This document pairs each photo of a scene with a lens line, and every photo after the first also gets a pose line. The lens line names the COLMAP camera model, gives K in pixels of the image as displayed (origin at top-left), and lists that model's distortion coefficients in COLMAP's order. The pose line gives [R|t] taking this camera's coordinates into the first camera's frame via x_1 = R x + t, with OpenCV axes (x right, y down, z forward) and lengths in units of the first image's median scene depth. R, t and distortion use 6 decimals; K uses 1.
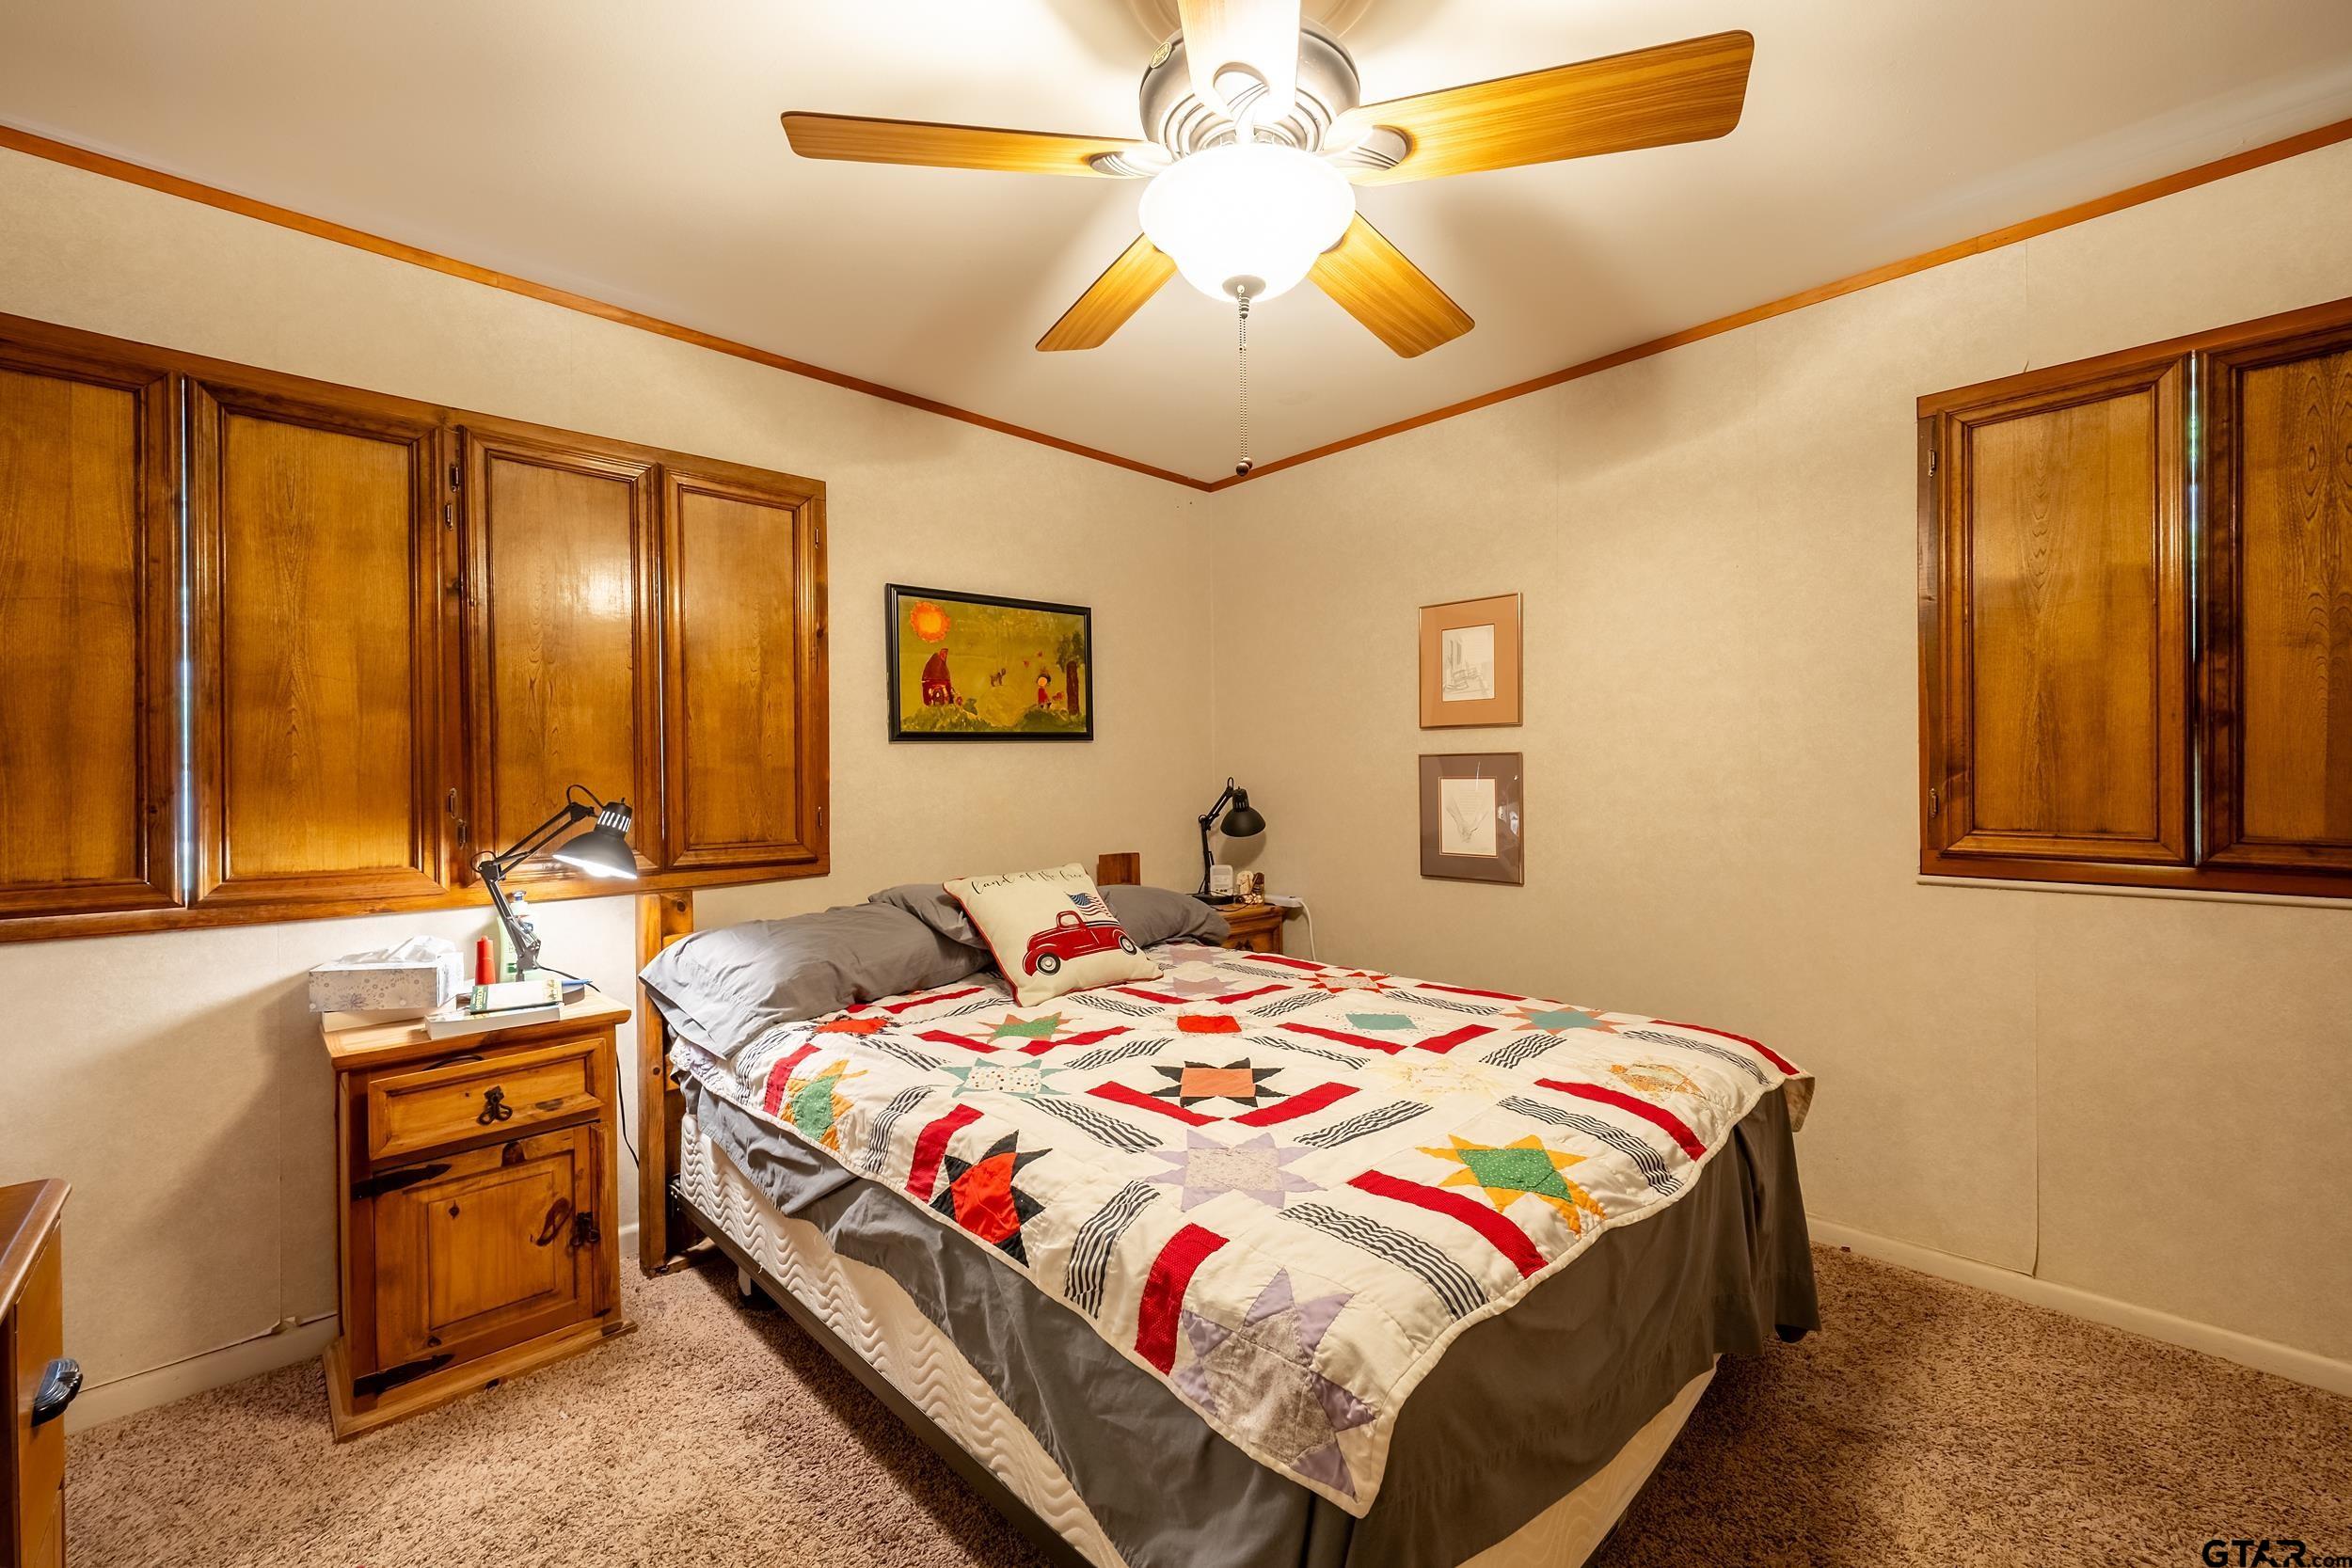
lens RADIAL K [[958.8, 0, 1176.1], [0, 958.8, 784.3], [0, 0, 1]] dist [-0.010511, -0.000109]
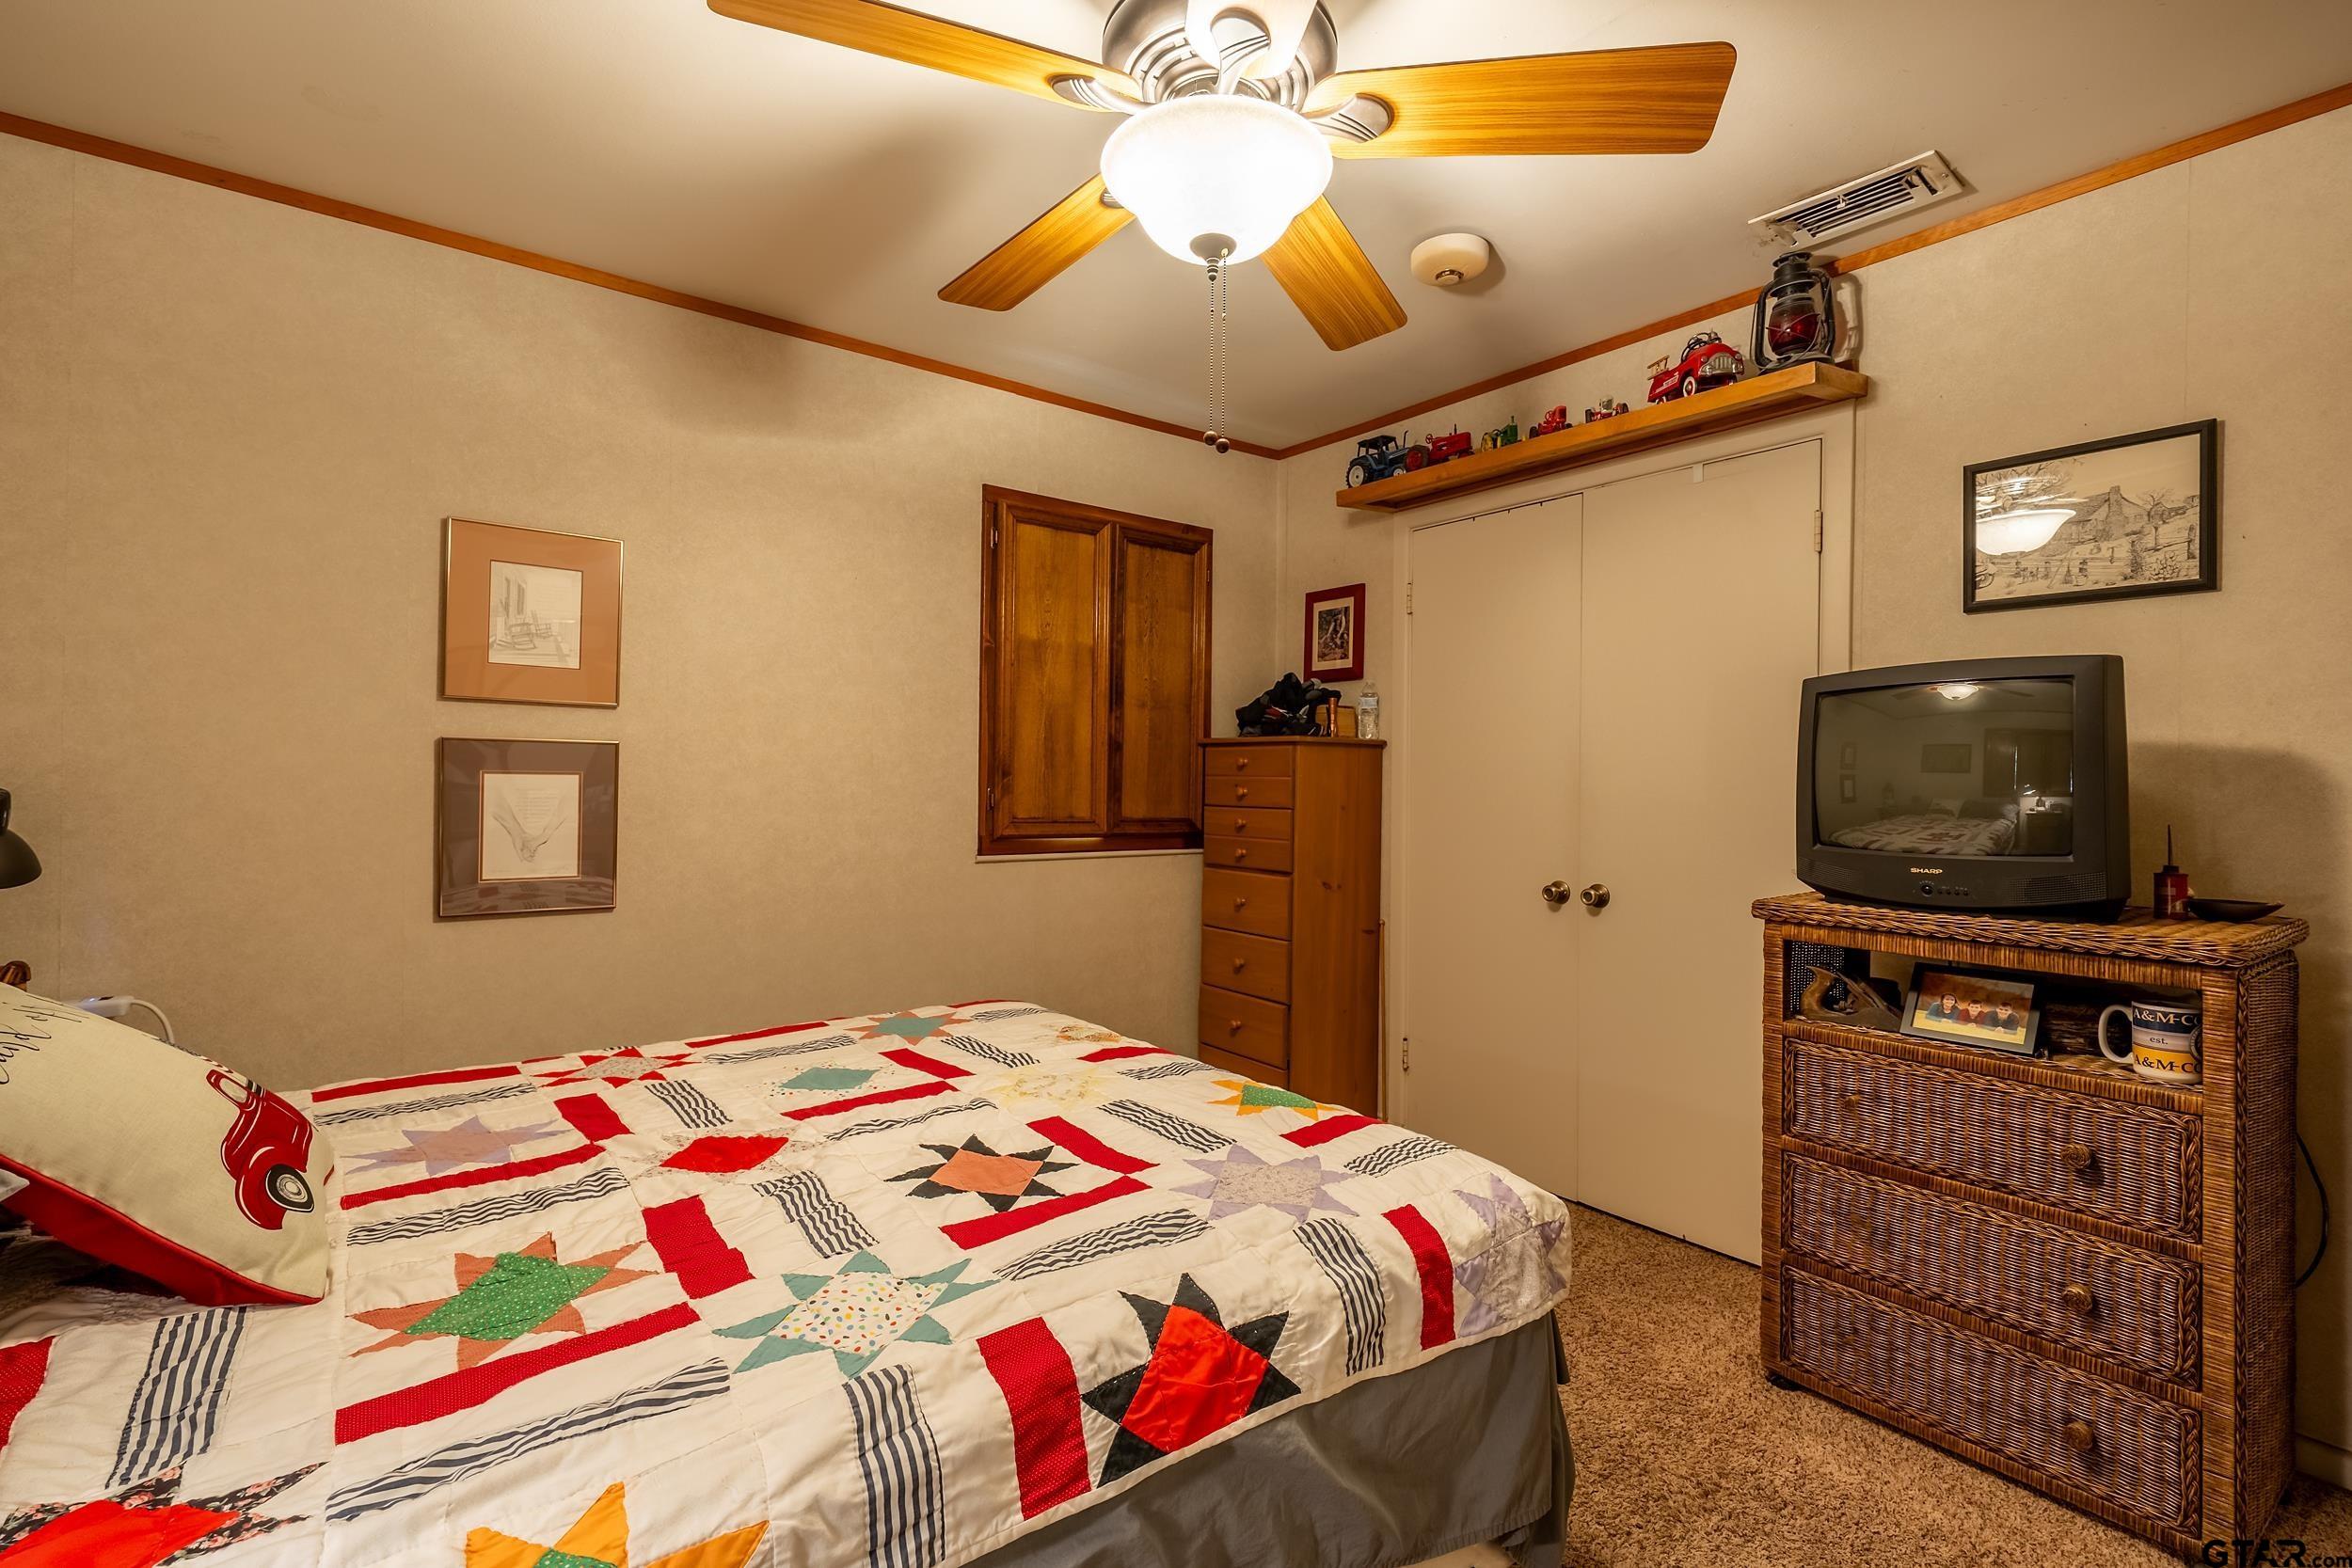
lens RADIAL K [[1057.3, 0, 1175.1], [0, 1057.3, 780.8], [0, 0, 1]] dist [0.000575, 0.000269]
pose [[0.109602, 0.008136, 0.993942, -0.689035], [-0.007181, 0.999947, -0.007394, 0.003020], [-0.993950, -0.006327, 0.109654, 0.666478]]
